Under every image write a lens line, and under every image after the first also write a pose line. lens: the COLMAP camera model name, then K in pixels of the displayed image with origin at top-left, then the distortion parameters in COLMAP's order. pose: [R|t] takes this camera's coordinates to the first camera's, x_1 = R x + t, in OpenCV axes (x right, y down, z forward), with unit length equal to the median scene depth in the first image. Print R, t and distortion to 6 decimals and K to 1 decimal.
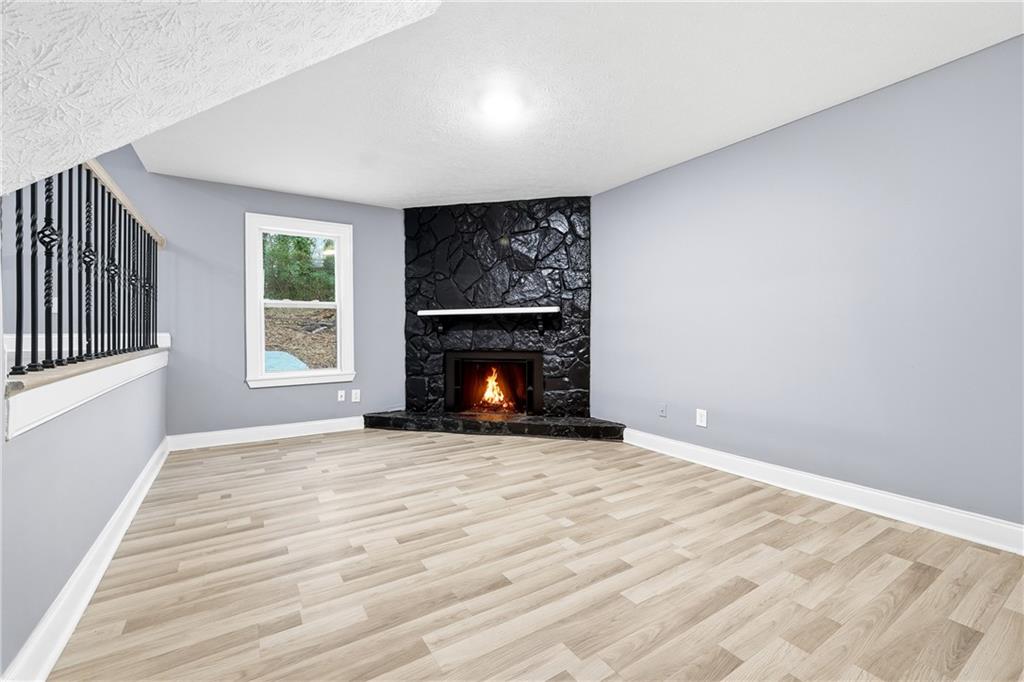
lens RADIAL K [[429.7, 0, 507.2], [0, 429.7, 337.0], [0, 0, 1]] dist [-0.010473, 0.000995]
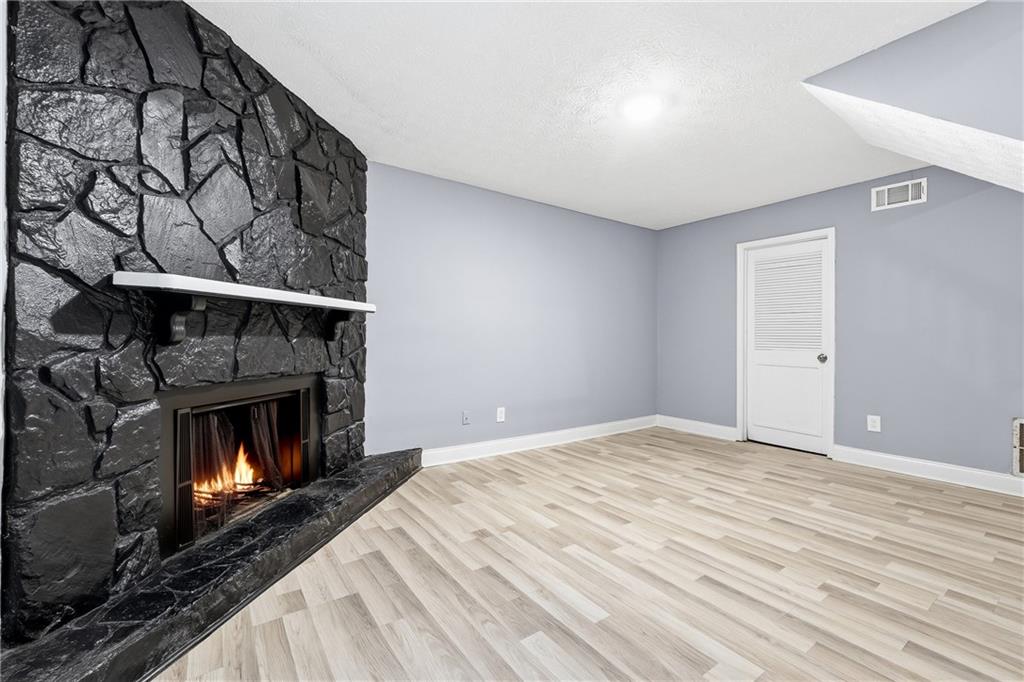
lens RADIAL K [[429.7, 0, 507.2], [0, 429.7, 337.0], [0, 0, 1]] dist [-0.010473, 0.000995]
pose [[-0.054282, 0.014360, 0.998422, -0.873927], [0.004205, 0.999891, -0.014152, -0.012080], [-0.998517, 0.003430, -0.054336, 1.243052]]
